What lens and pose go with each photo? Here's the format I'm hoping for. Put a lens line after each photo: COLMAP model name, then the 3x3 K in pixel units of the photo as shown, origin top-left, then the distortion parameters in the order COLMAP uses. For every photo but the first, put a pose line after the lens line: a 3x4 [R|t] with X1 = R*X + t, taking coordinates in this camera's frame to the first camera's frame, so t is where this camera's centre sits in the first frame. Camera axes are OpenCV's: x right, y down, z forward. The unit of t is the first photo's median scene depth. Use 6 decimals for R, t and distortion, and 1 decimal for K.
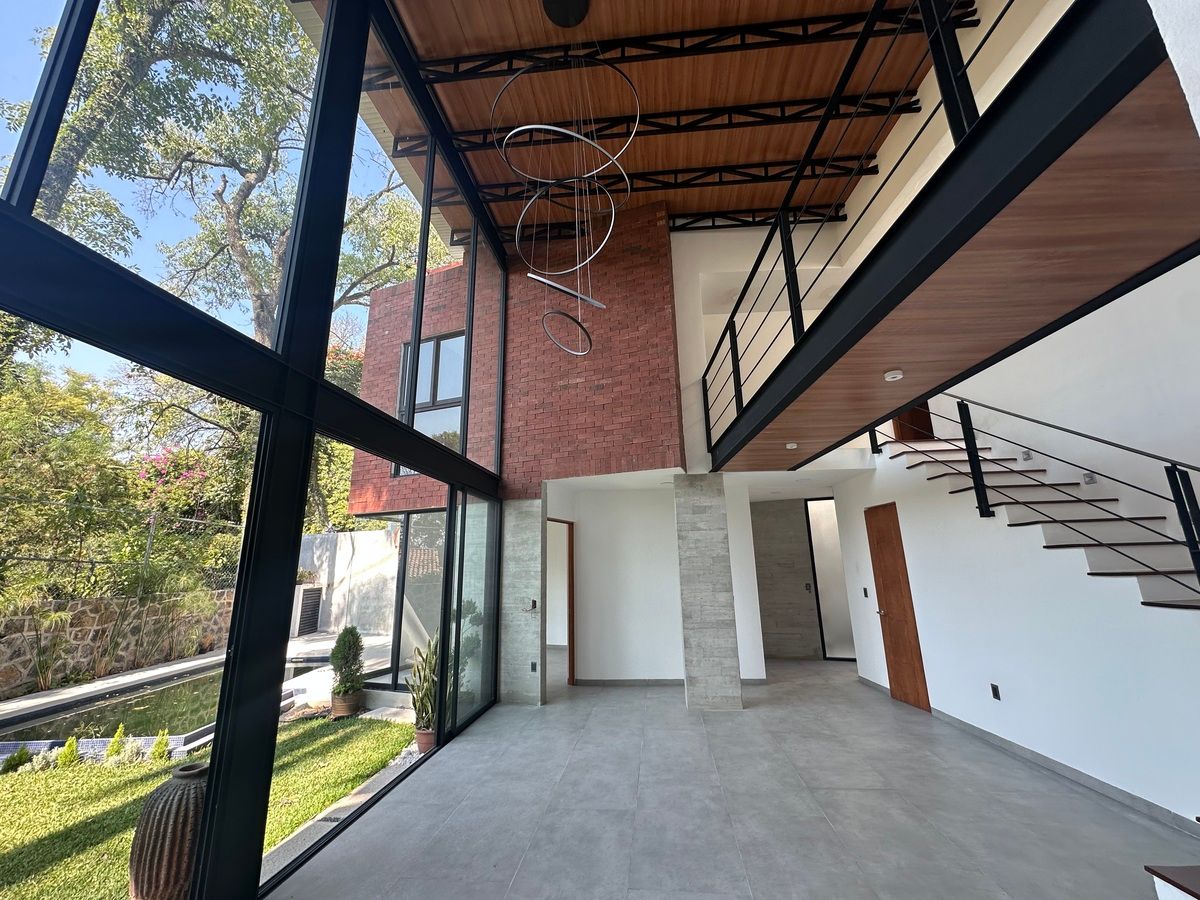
lens RADIAL K [[473.7, 0, 598.7], [0, 473.7, 449.9], [0, 0, 1]] dist [-0.006792, 0.001326]
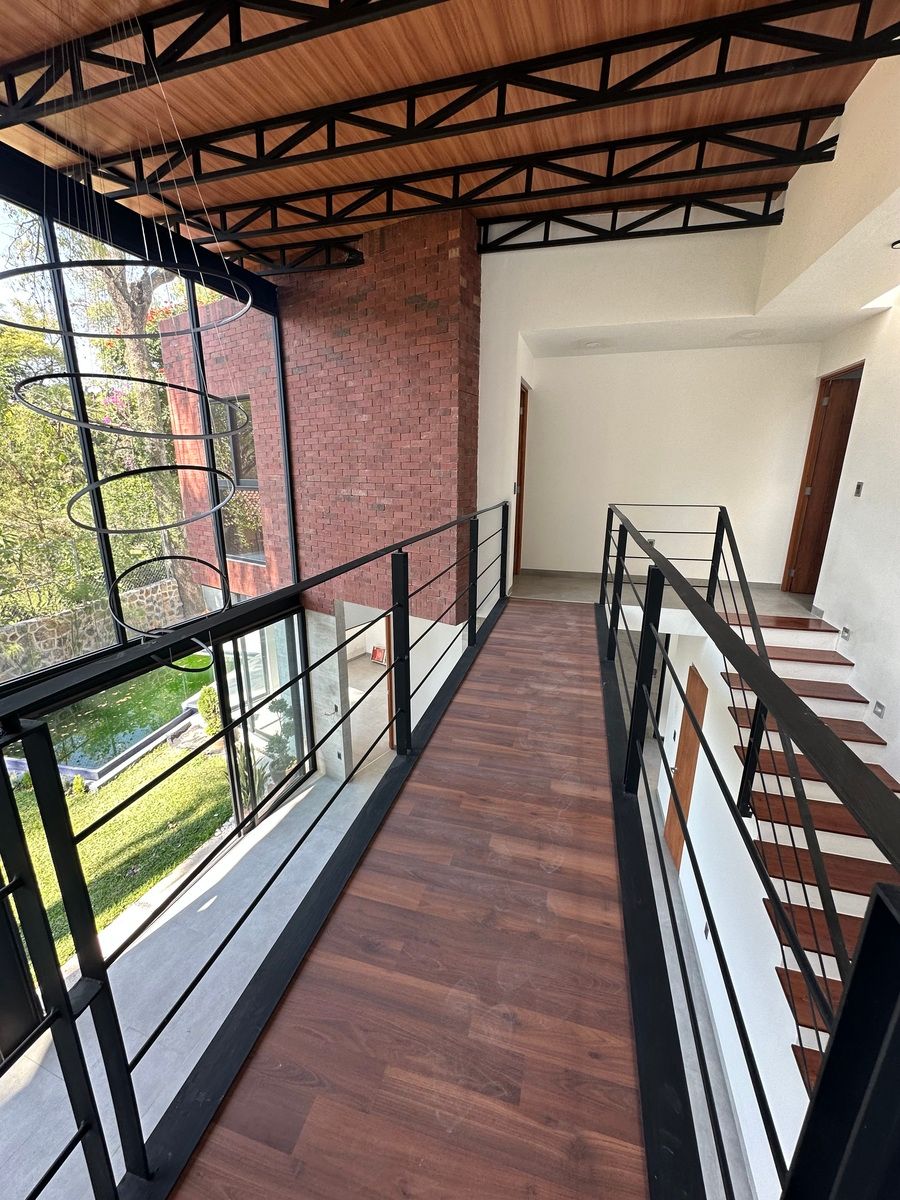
lens RADIAL K [[473.7, 0, 448.6], [0, 473.7, 598.2], [0, 0, 1]] dist [-0.006792, 0.001326]
pose [[0.974059, 0.082224, -0.210828, 0.329823], [0.029305, 0.877975, 0.477809, -0.415672], [0.224389, -0.471592, 0.852790, 0.257561]]
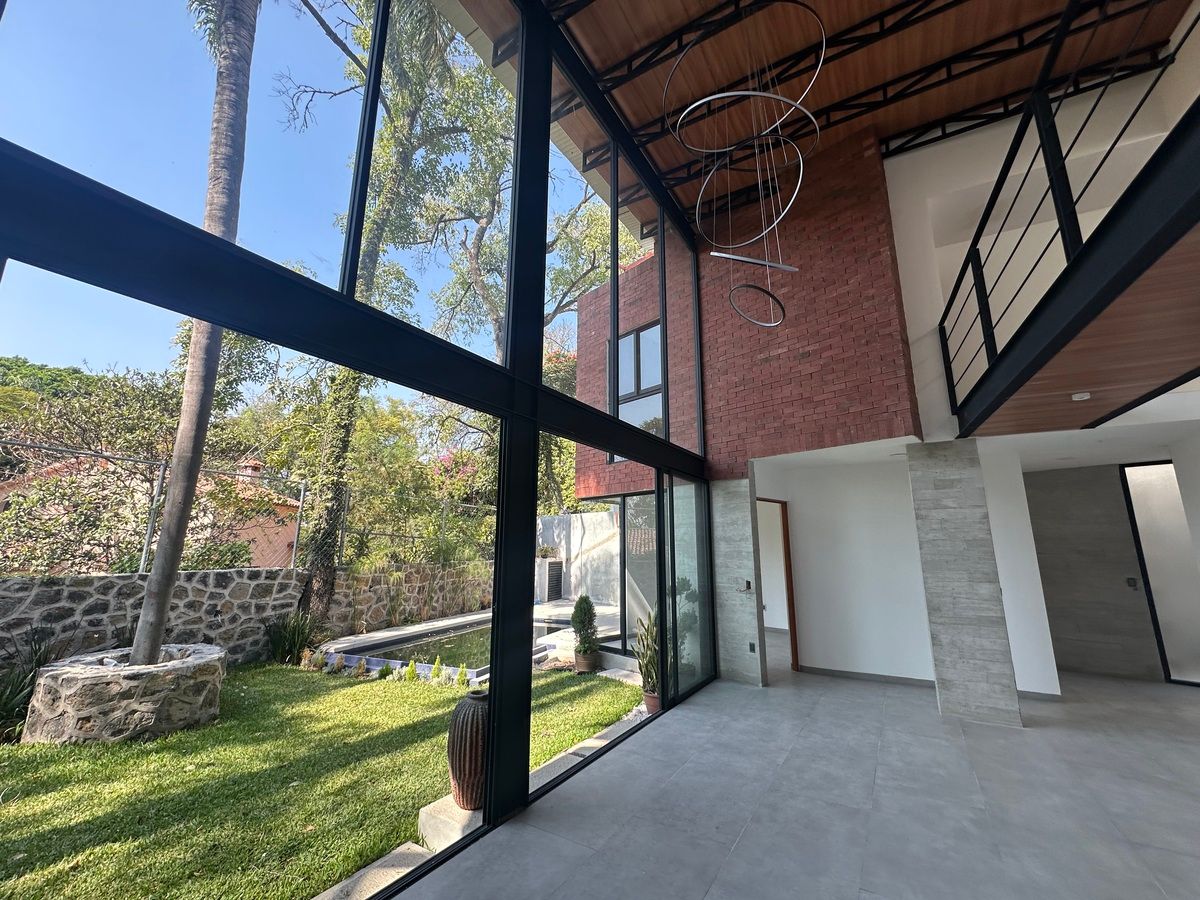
lens RADIAL K [[473.7, 0, 600.8], [0, 473.7, 449.8], [0, 0, 1]] dist [-0.006792, 0.001326]
pose [[0.905125, -0.063722, -0.420344, 0.018263], [0.080433, 0.996514, 0.022130, -0.001302], [0.417469, -0.053840, 0.907095, -0.007980]]
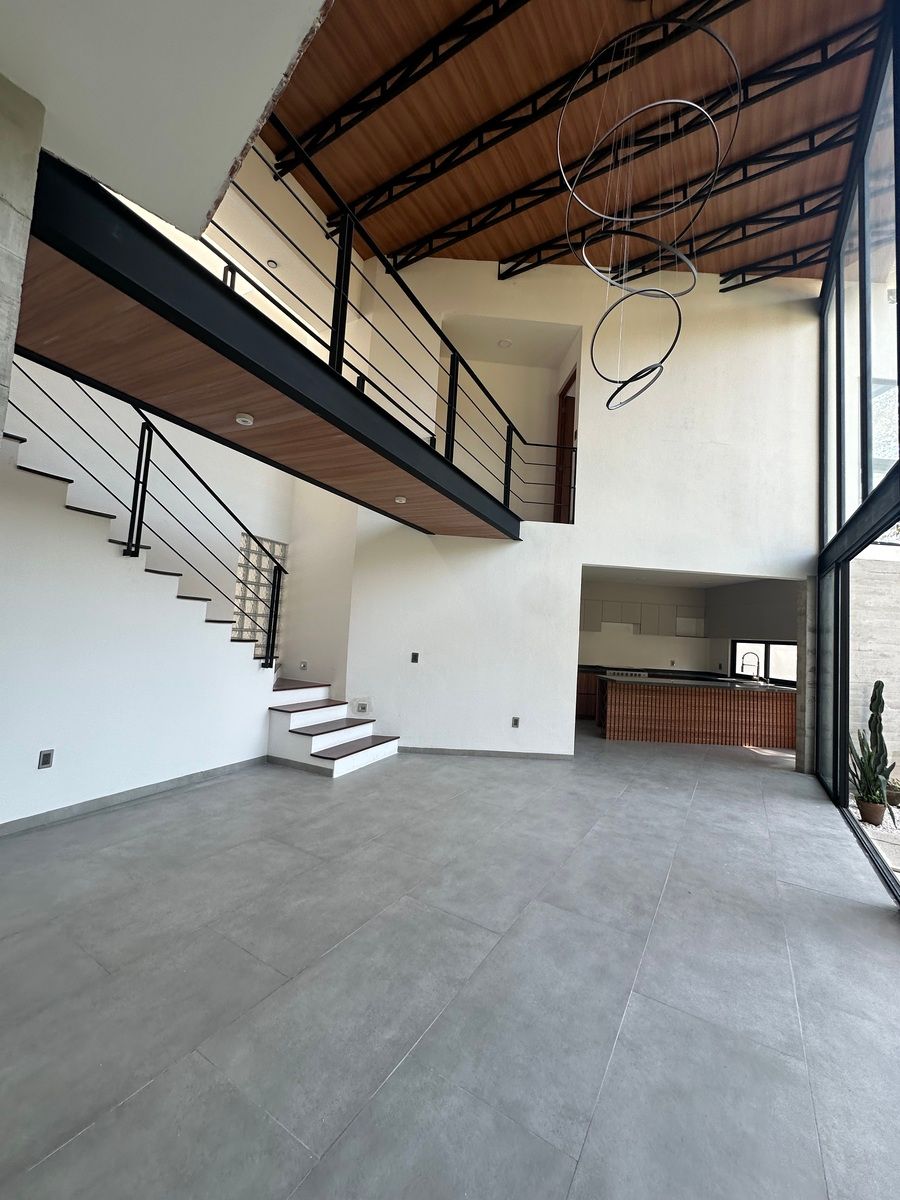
lens RADIAL K [[473.7, 0, 447.4], [0, 473.7, 599.4], [0, 0, 1]] dist [-0.006792, 0.001326]
pose [[-0.908607, -0.004224, 0.417630, -0.072846], [-0.139478, 0.945609, -0.293887, 0.281589], [-0.393673, -0.325278, -0.859776, 1.065290]]
